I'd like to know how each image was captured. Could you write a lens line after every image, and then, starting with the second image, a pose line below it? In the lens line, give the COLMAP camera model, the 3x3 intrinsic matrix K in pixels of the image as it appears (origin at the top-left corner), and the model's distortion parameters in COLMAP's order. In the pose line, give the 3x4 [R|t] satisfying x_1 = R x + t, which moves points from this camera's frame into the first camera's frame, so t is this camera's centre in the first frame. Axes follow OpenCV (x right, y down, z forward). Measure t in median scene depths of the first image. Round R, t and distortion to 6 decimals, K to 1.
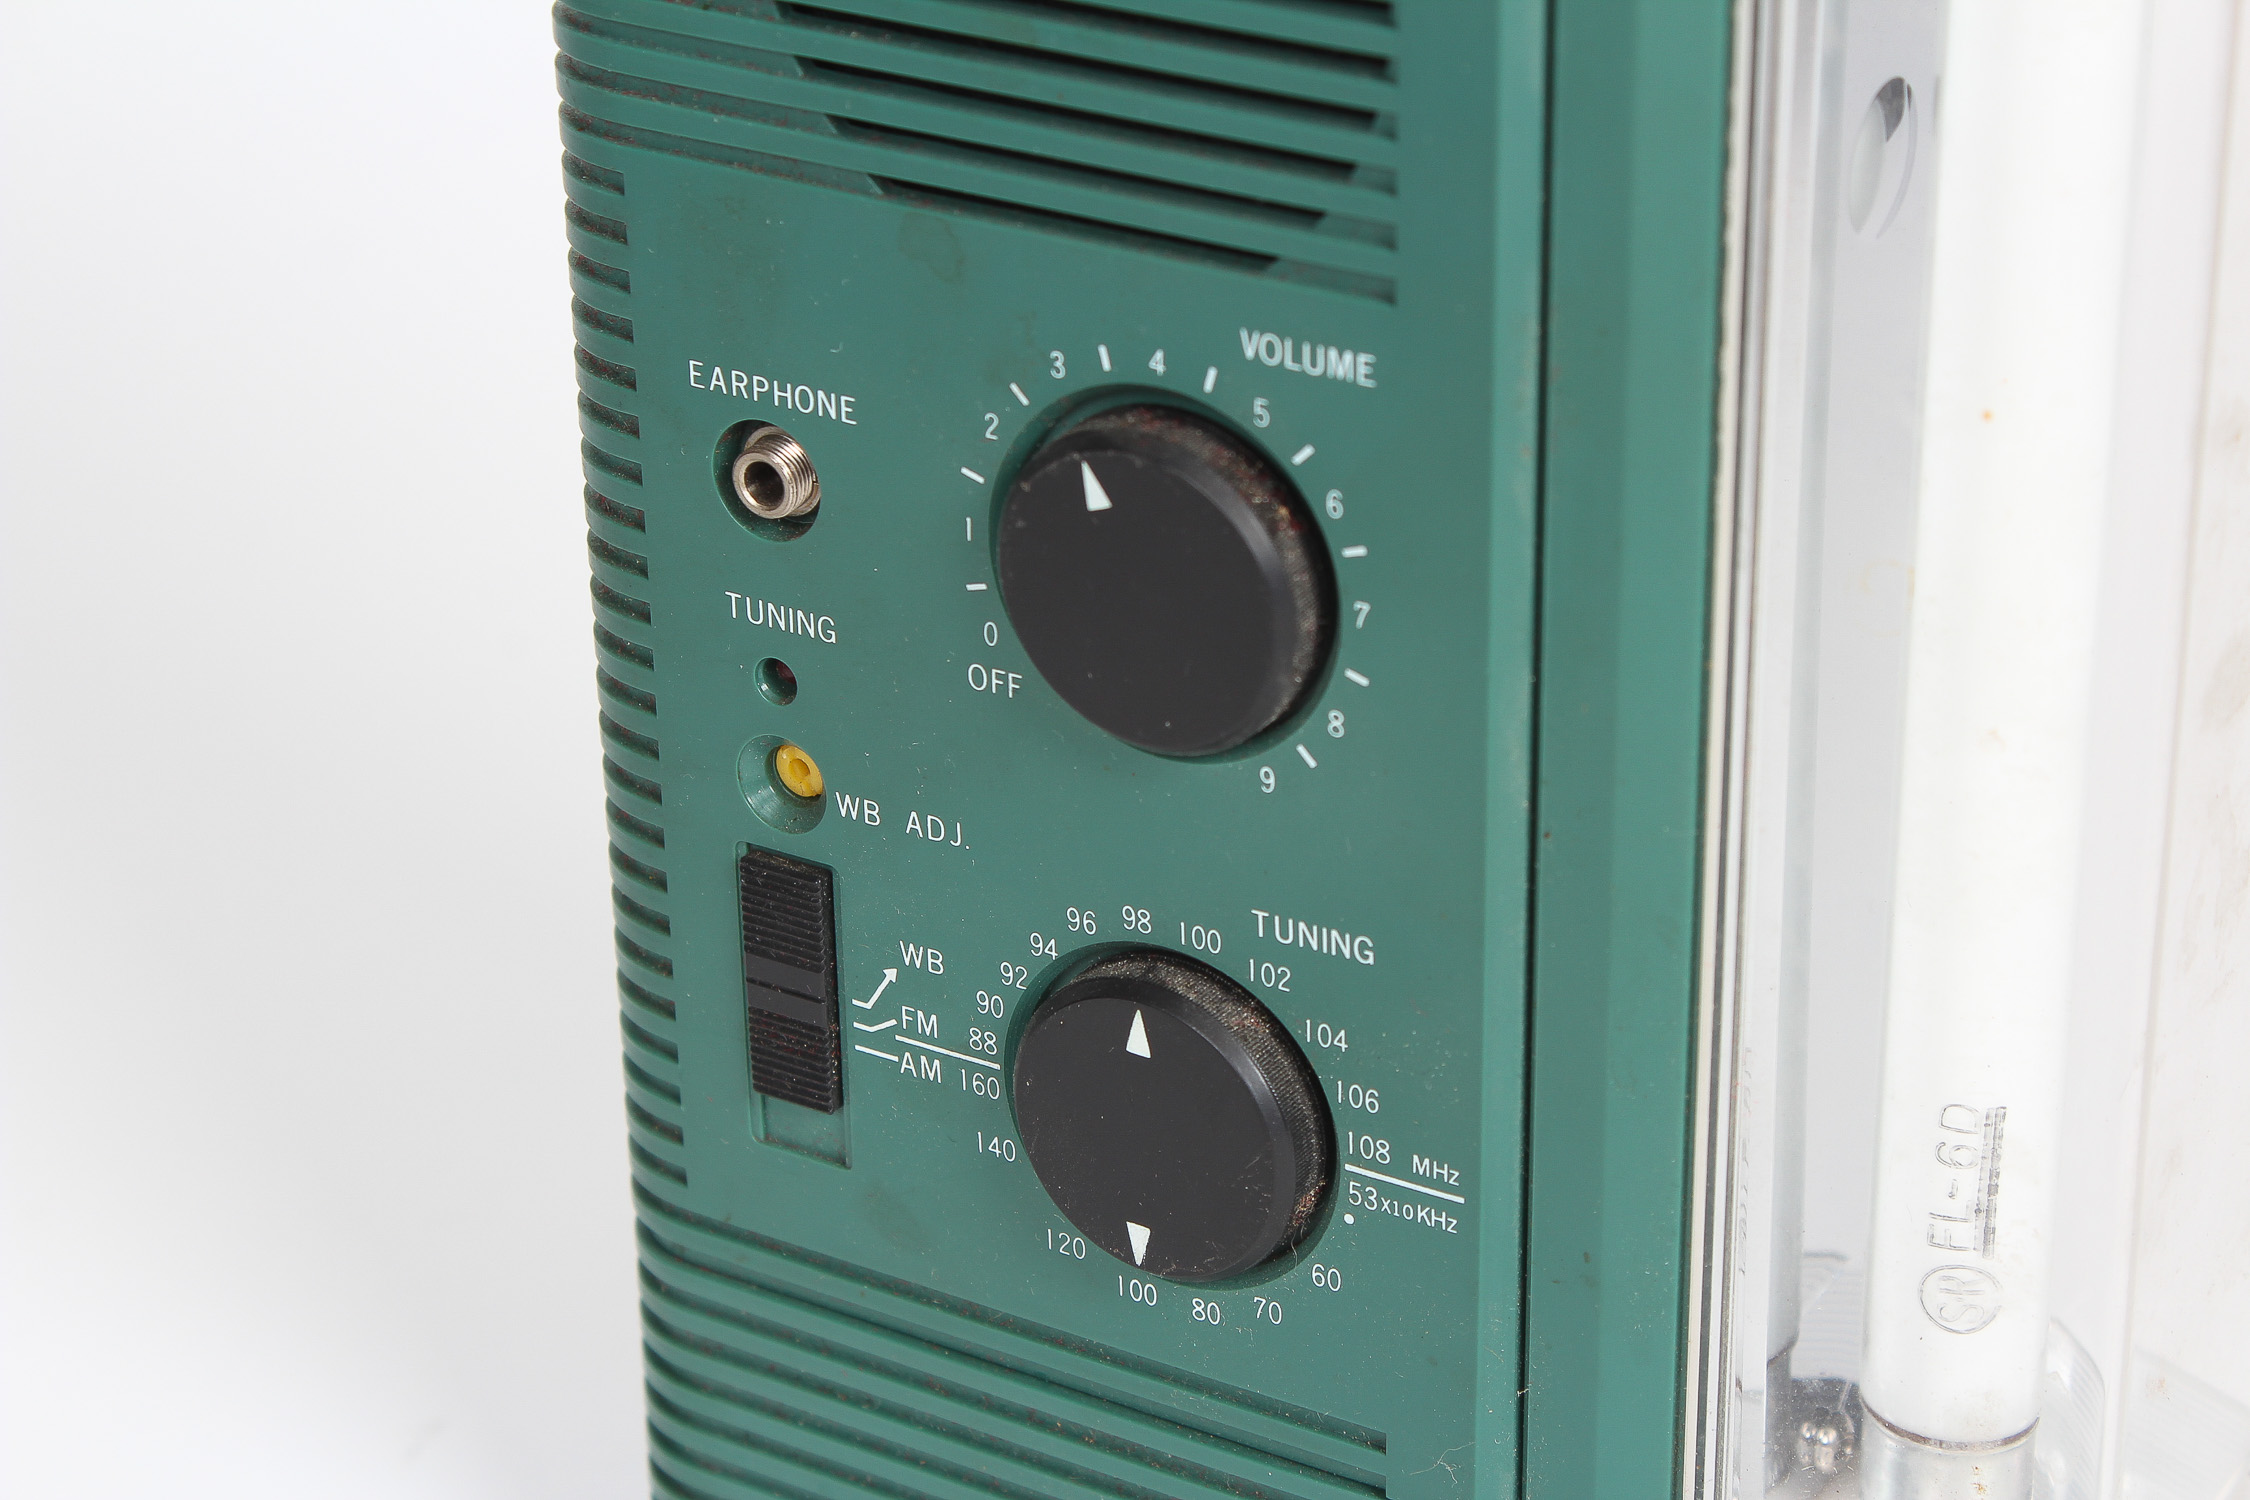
lens RADIAL K [[5116.1, 0, 1125.0], [0, 5116.1, 750.0], [0, 0, 1]] dist [0.109803, -0.014140]
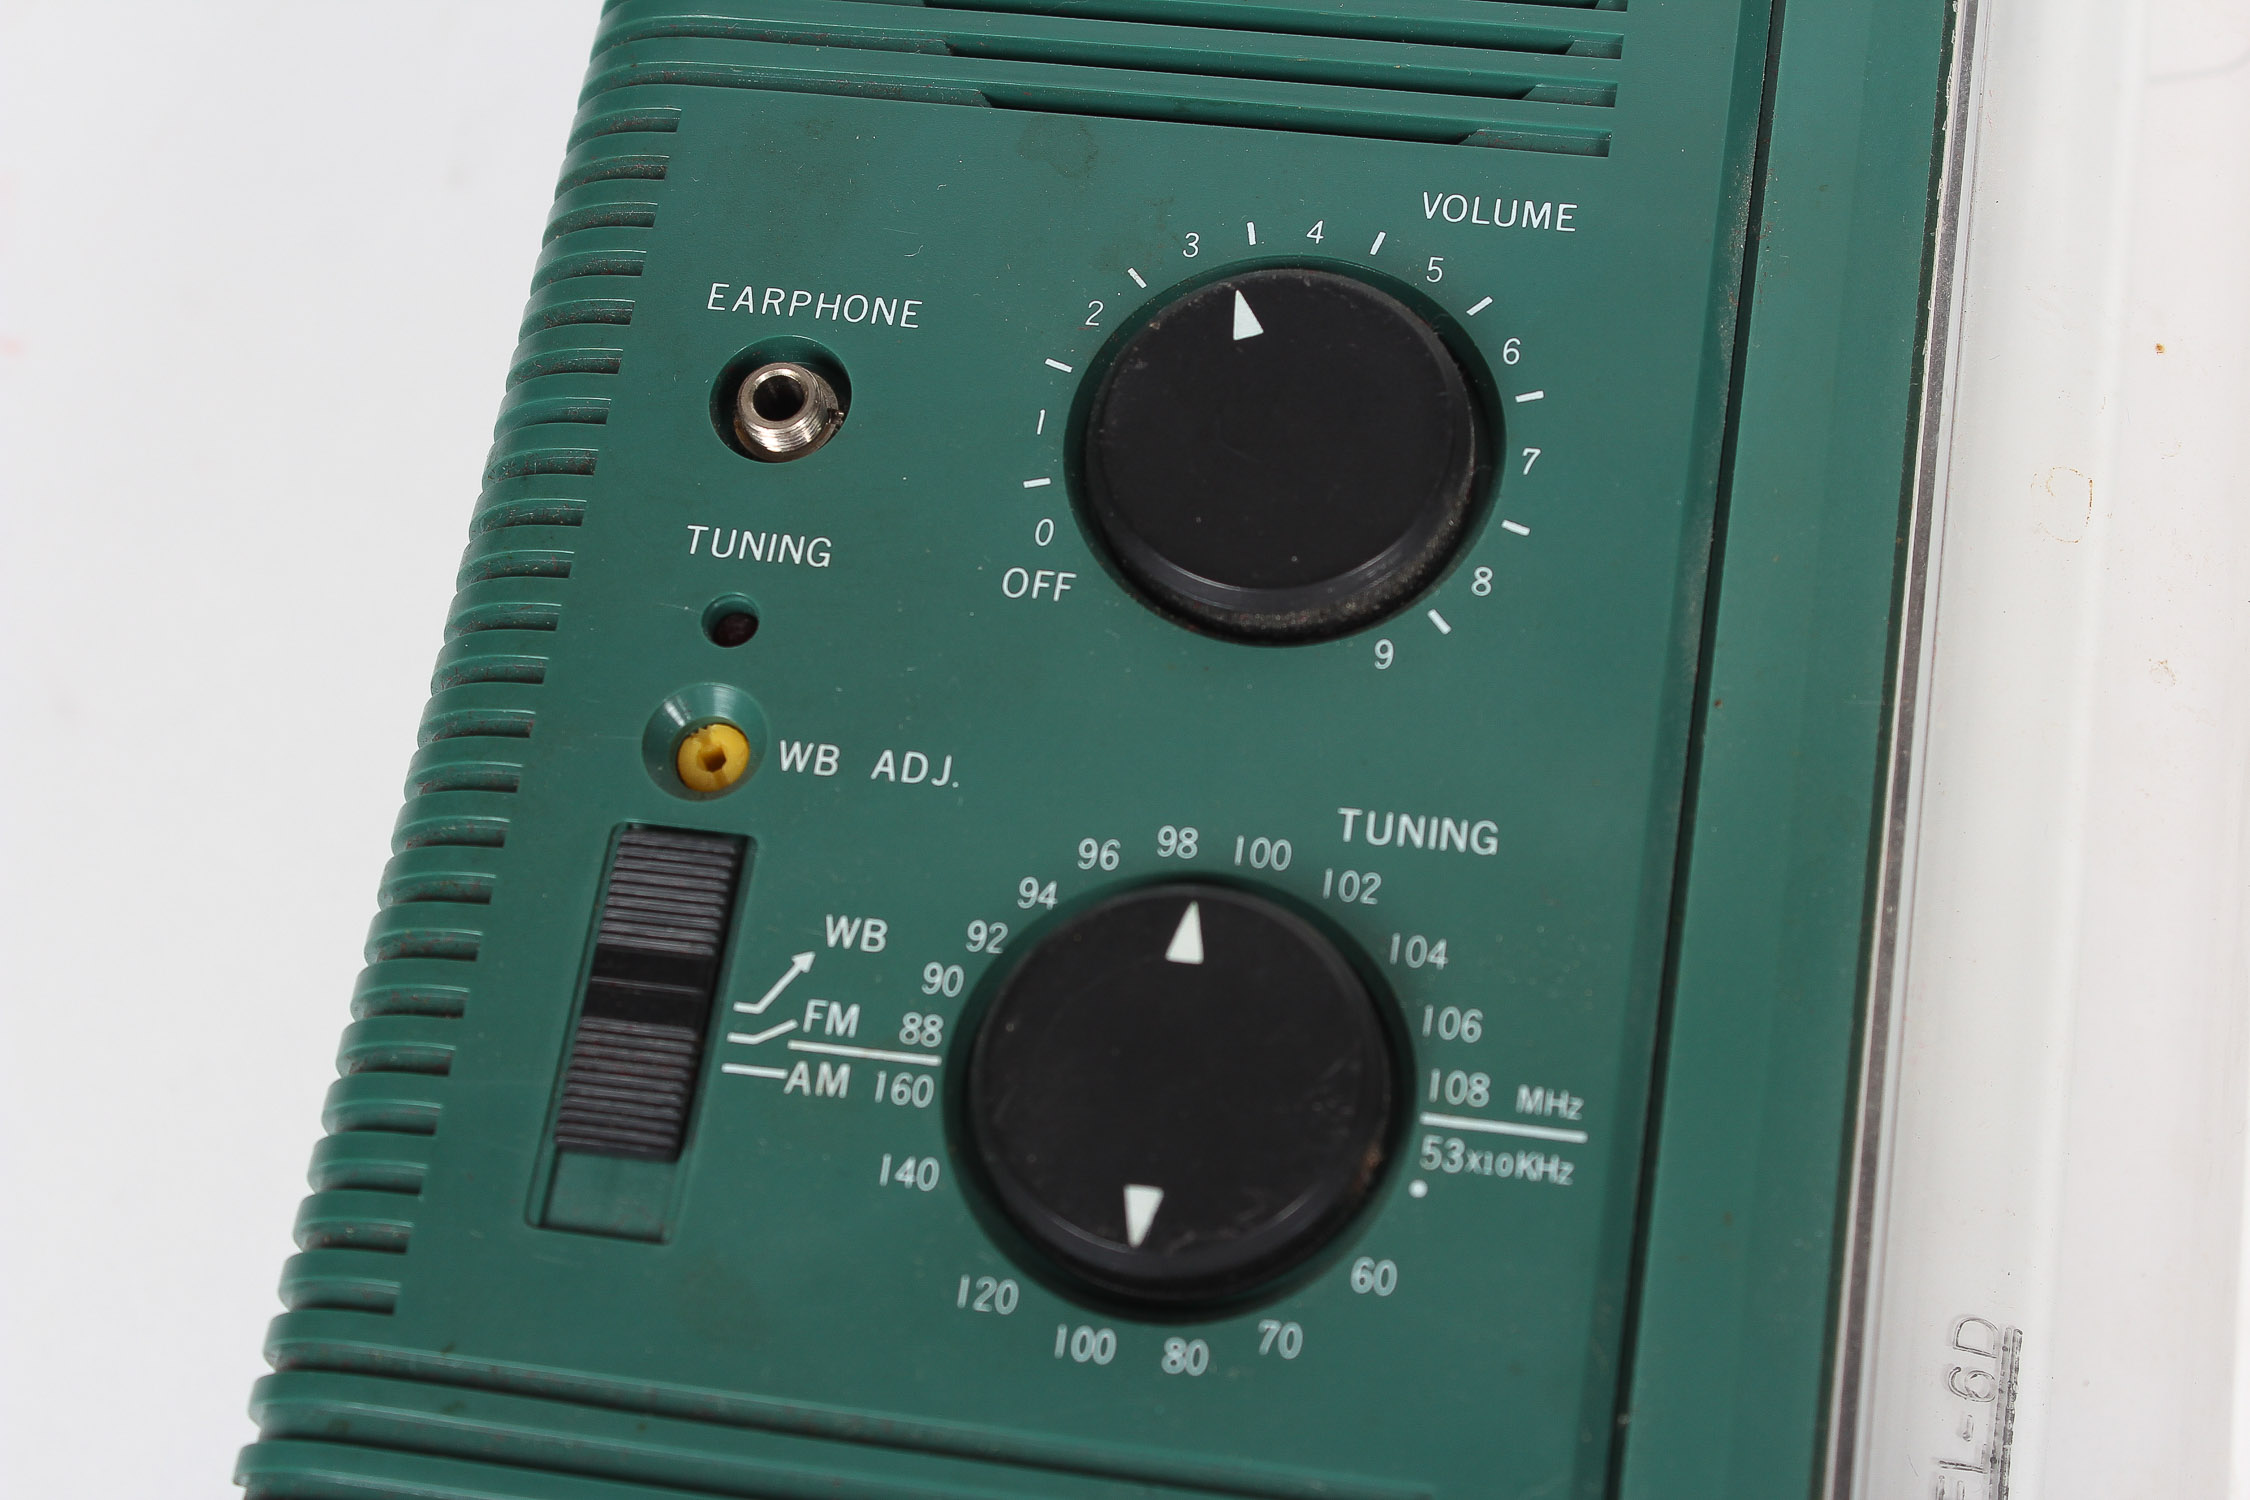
lens RADIAL K [[3787.4, 0, 1125.0], [0, 3787.4, 750.0], [0, 0, 1]] dist [0.024580, 0.033257]
pose [[0.893688, 0.308491, 0.325813, -0.216004], [0.031384, 0.681390, -0.731248, 0.484140], [-0.447589, 0.663733, 0.599268, 0.617604]]
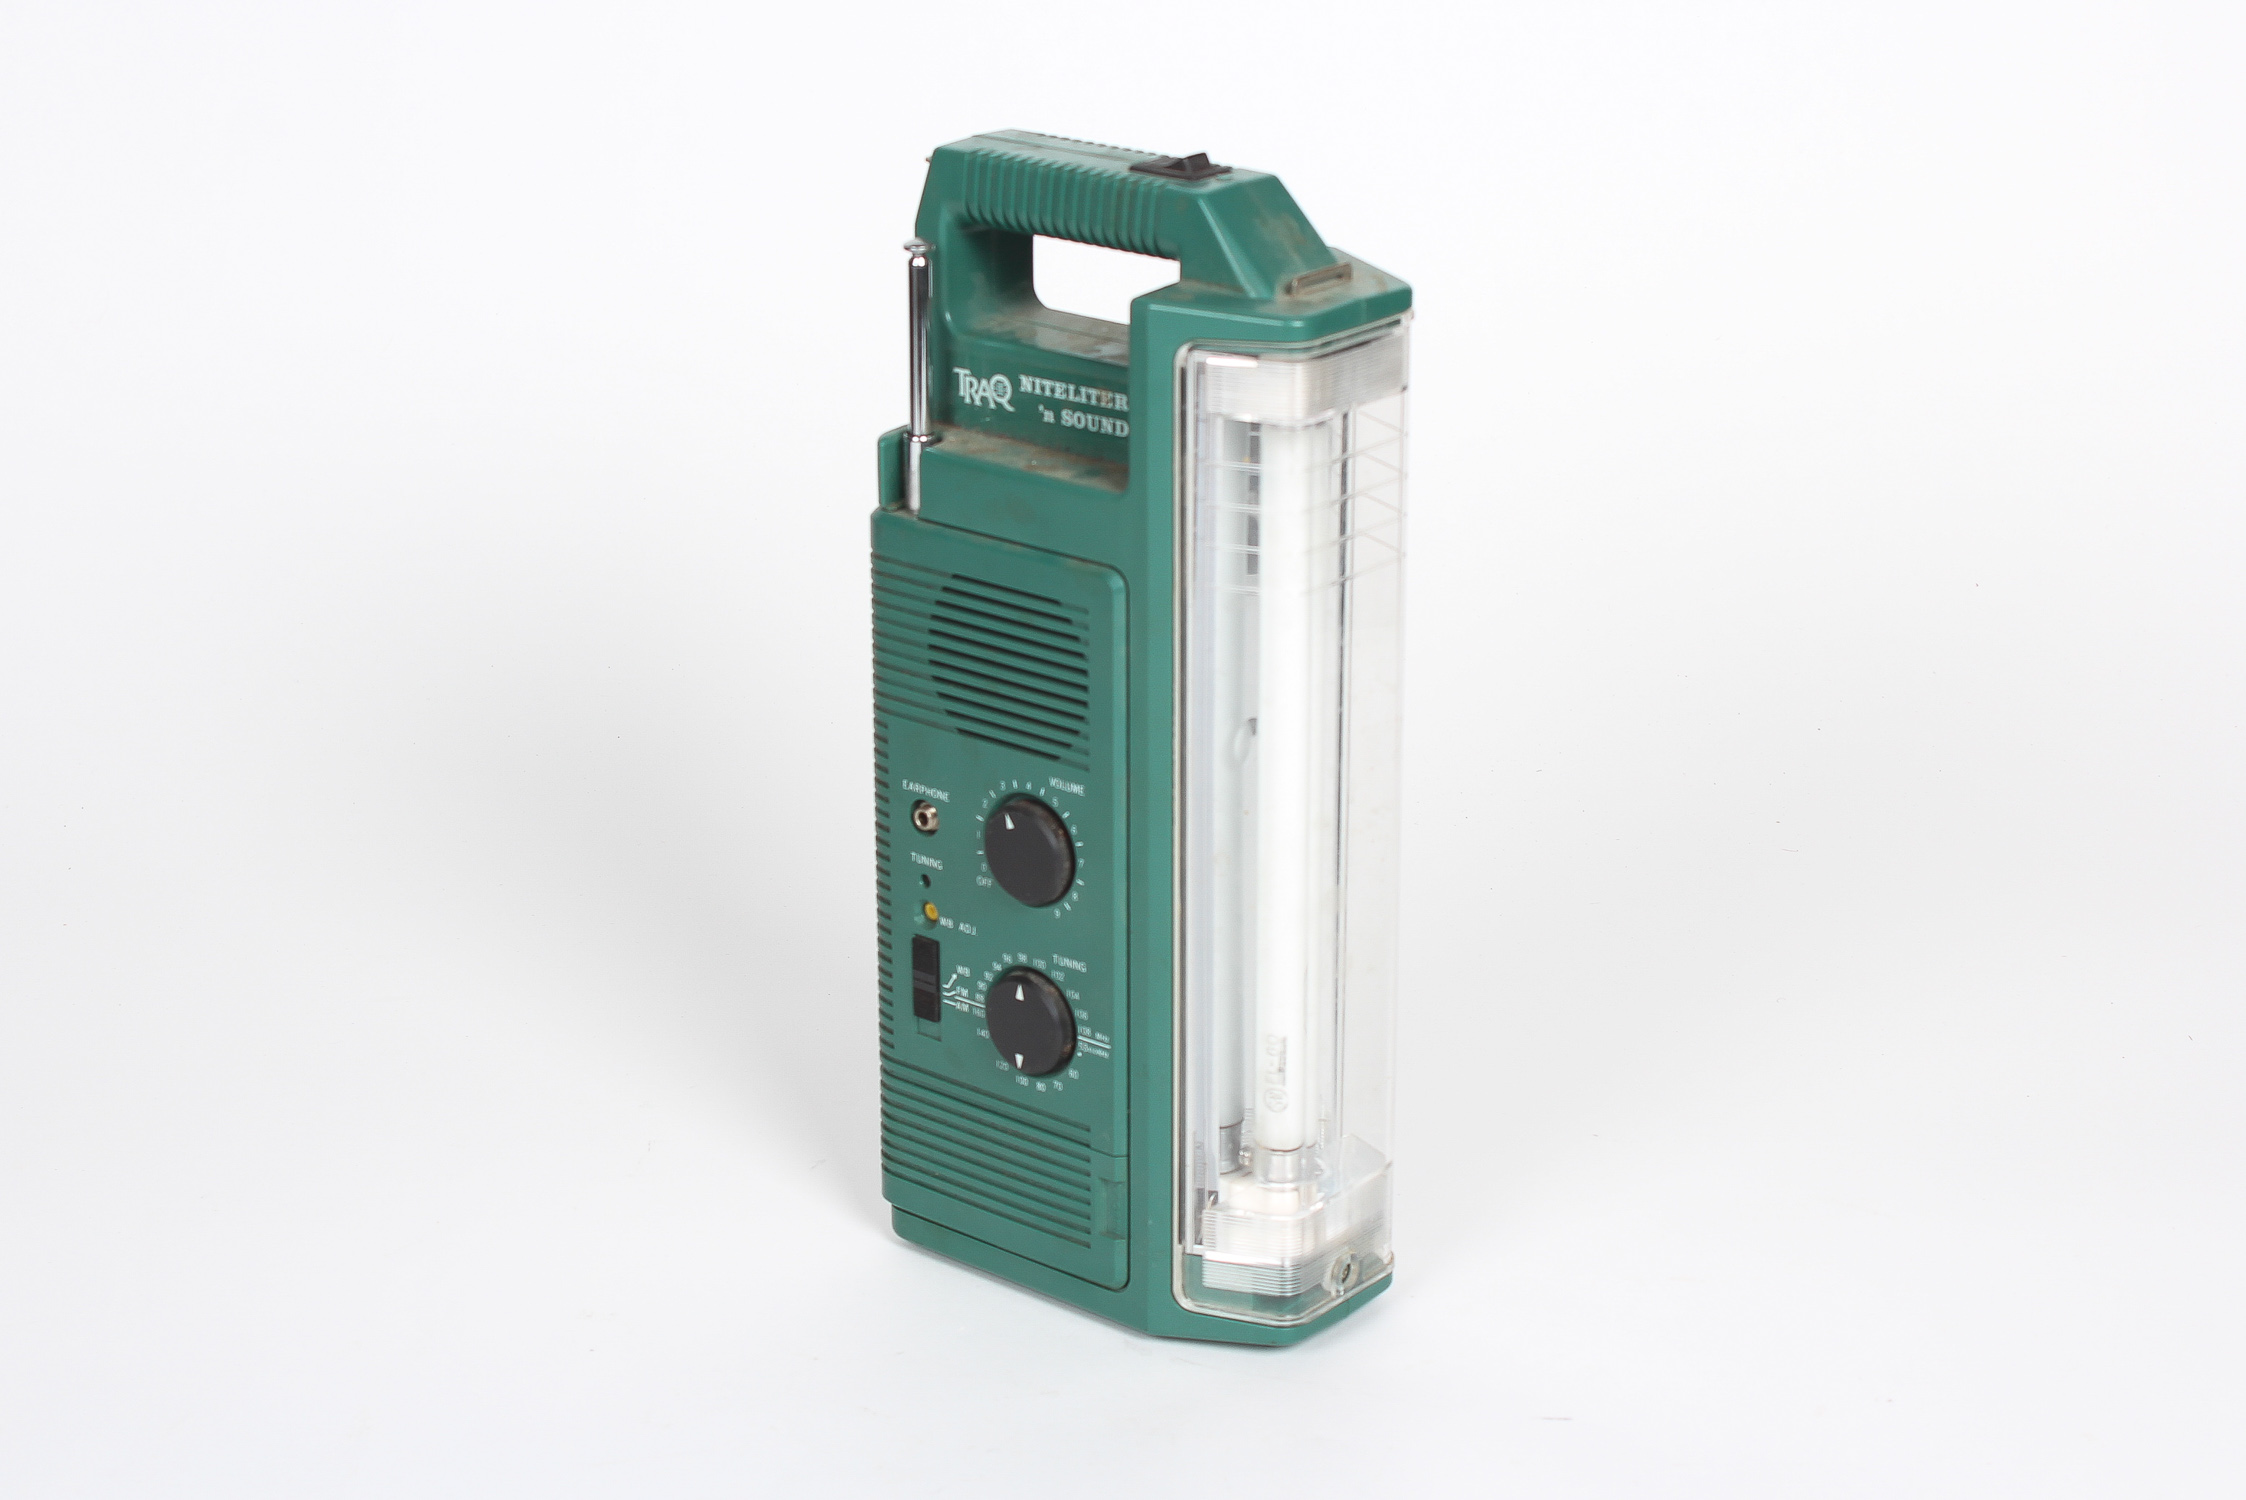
lens RADIAL K [[4021.2, 0, 1123.0], [0, 4021.2, 750.0], [0, 0, 1]] dist [0.022838, -0.002445]
pose [[0.989355, 0.063387, -0.130993, 0.396203], [-0.079167, 0.989732, -0.119005, 0.203352], [0.122105, 0.128108, 0.984215, -1.549771]]
